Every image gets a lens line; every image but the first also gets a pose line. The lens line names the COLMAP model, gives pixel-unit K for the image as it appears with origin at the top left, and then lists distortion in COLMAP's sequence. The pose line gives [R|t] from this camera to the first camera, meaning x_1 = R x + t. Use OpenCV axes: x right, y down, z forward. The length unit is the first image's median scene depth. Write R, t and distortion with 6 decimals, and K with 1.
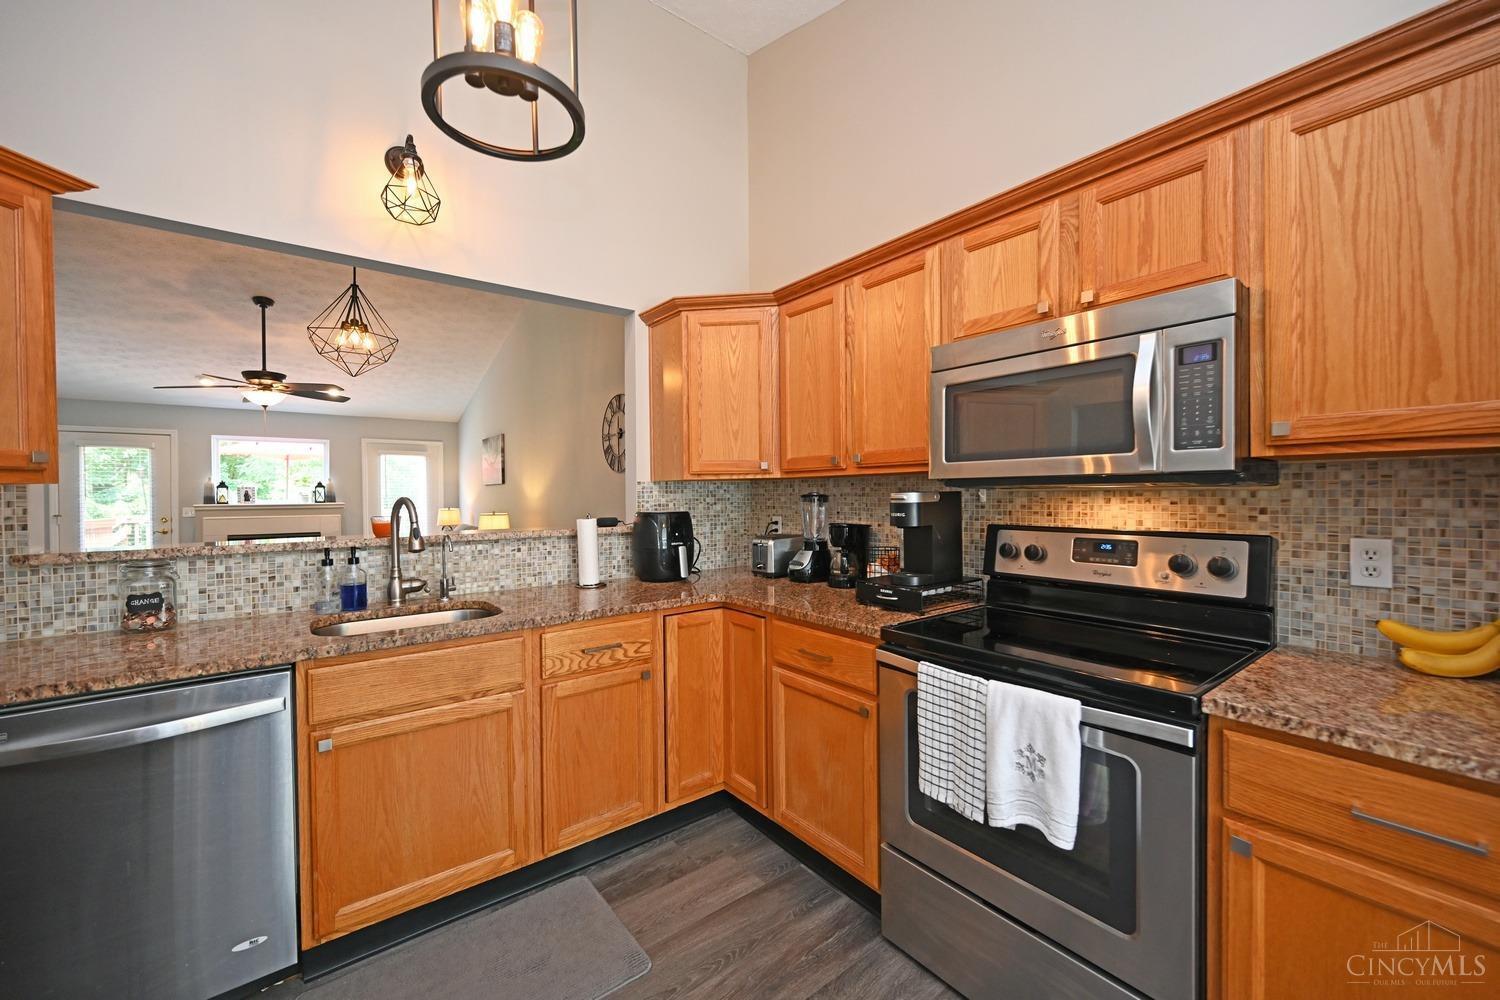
lens RADIAL K [[586.8, 0, 755.8], [0, 586.8, 496.9], [0, 0, 1]] dist [-0.001604, -0.000072]
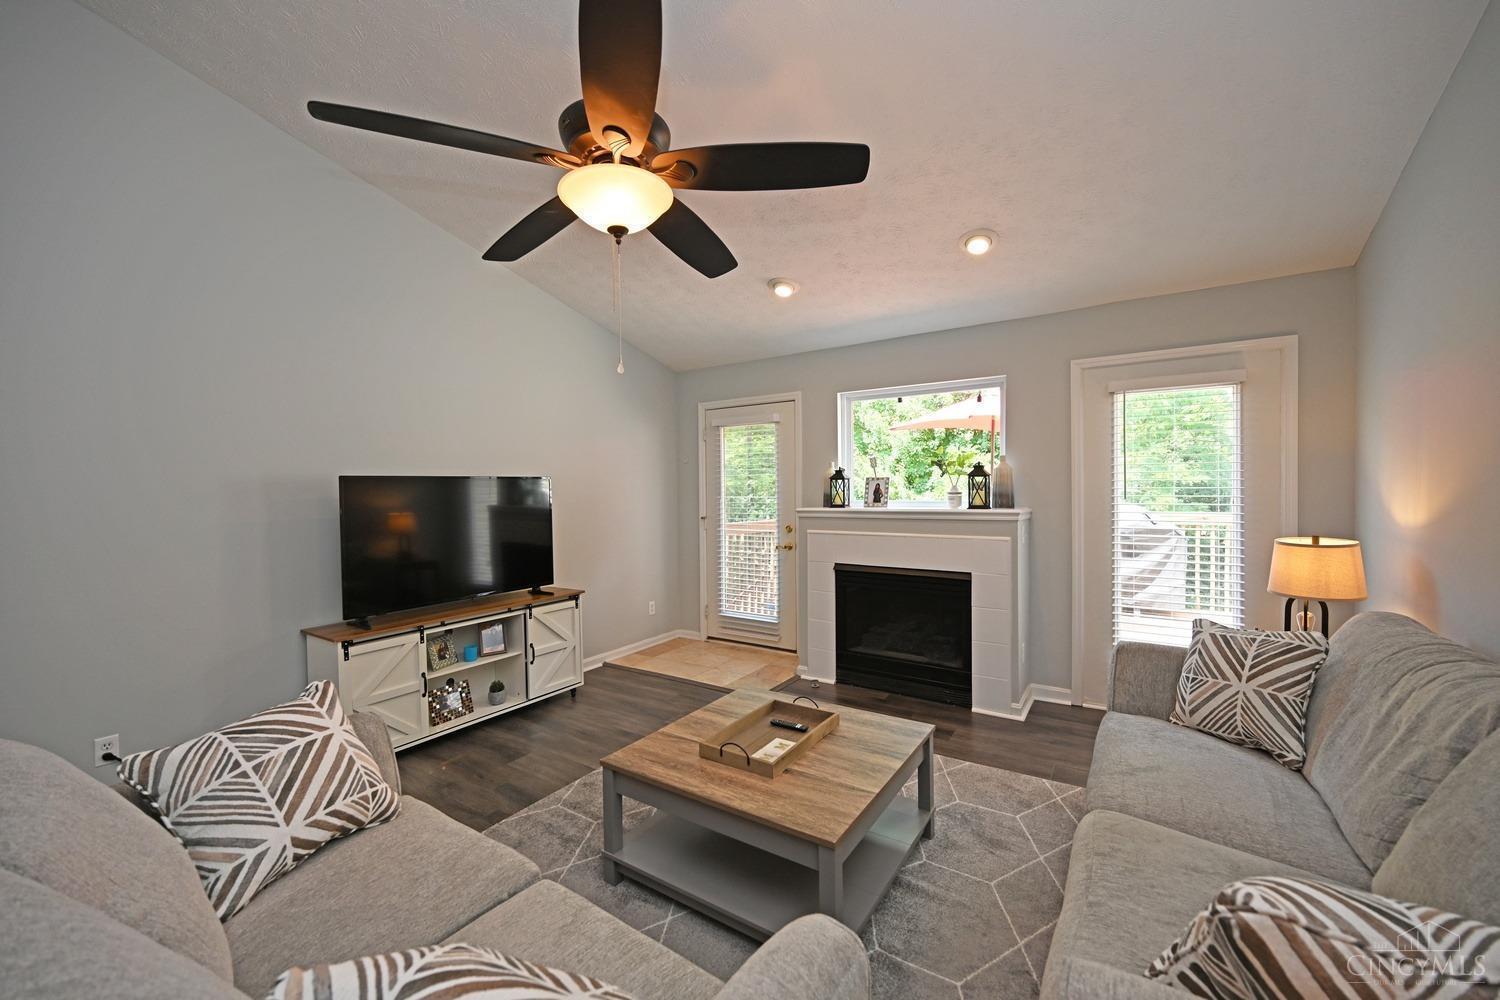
lens RADIAL K [[586.8, 0, 758.5], [0, 586.8, 495.8], [0, 0, 1]] dist [-0.001604, -0.000072]
pose [[0.328994, 0.010440, -0.944274, -0.368791], [0.005285, 0.999903, 0.012896, -0.007307], [0.944317, -0.009233, 0.328907, 0.698994]]
